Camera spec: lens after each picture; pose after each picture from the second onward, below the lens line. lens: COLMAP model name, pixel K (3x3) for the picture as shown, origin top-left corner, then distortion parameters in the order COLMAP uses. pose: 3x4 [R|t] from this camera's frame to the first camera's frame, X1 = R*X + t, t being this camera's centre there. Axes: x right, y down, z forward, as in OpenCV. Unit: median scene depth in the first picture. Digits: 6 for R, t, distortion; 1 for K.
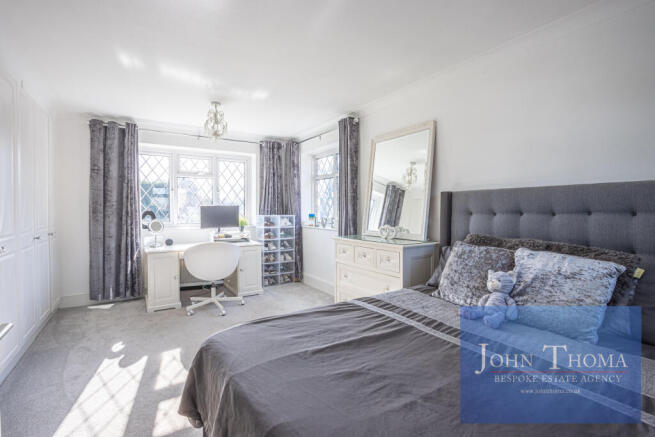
lens RADIAL K [[299.7, 0, 326.8], [0, 299.7, 220.8], [0, 0, 1]] dist [-0.003428, -0.000390]
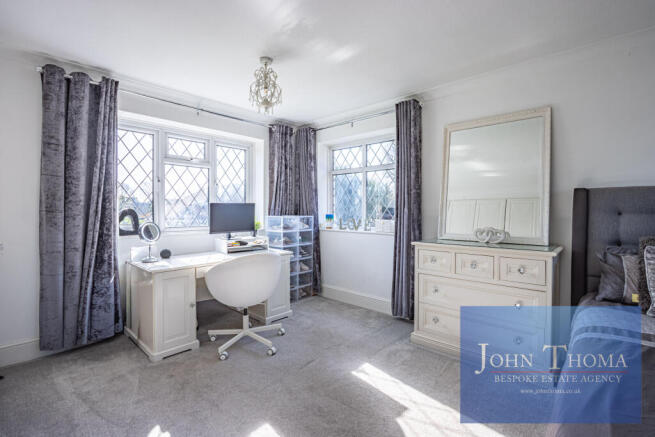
lens RADIAL K [[299.7, 0, 323.0], [0, 299.7, 219.3], [0, 0, 1]] dist [-0.003428, -0.000390]
pose [[0.968351, -0.003015, 0.249575, -0.360172], [0.005389, 0.999947, -0.008828, -0.002730], [-0.249535, 0.009894, 0.968315, 0.234026]]
